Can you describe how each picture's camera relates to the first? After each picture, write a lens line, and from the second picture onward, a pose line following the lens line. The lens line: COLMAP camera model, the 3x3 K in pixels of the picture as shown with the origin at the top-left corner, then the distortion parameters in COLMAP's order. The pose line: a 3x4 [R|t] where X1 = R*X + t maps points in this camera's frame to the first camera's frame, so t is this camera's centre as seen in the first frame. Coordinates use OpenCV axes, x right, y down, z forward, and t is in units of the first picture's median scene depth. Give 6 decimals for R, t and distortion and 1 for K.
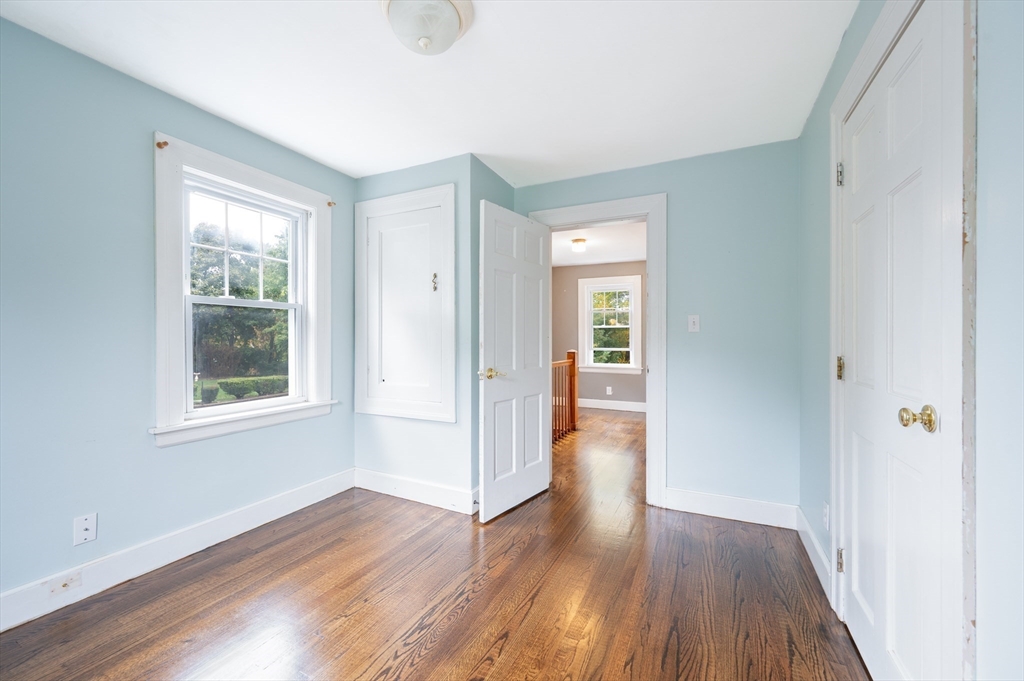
lens RADIAL K [[401.4, 0, 514.8], [0, 401.4, 339.4], [0, 0, 1]] dist [0.000350, 0.000010]
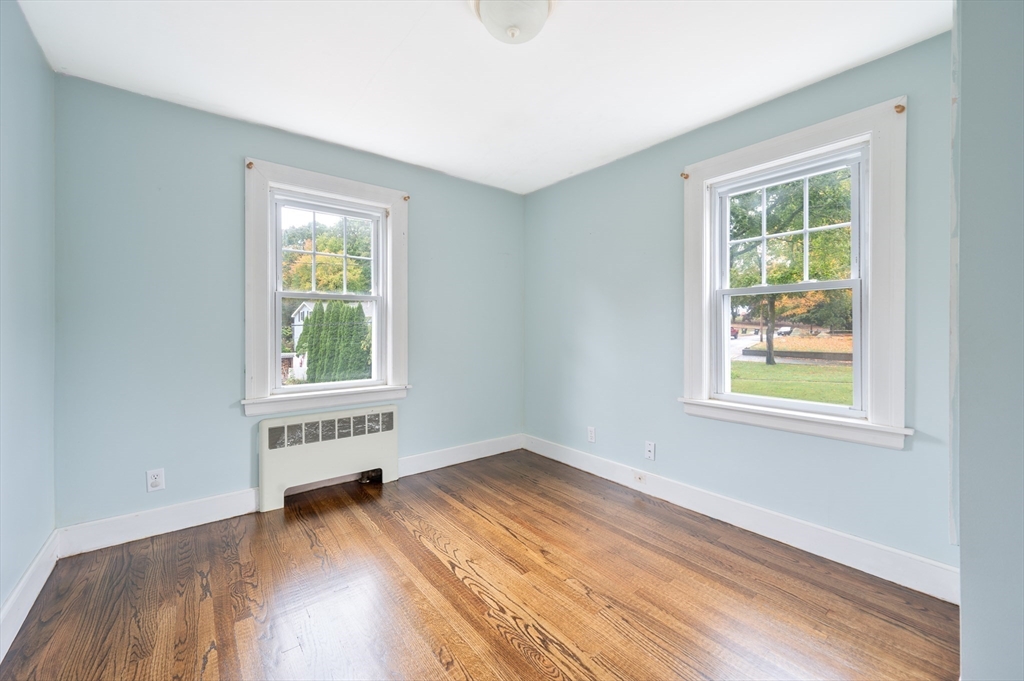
lens RADIAL K [[414.3, 0, 525.6], [0, 414.3, 329.0], [0, 0, 1]] dist [0.000068, -0.000087]
pose [[-0.416259, -0.002734, -0.909242, 0.515202], [-0.004138, 0.999991, -0.001113, 0.004861], [0.909236, 0.003300, -0.416267, 1.070581]]
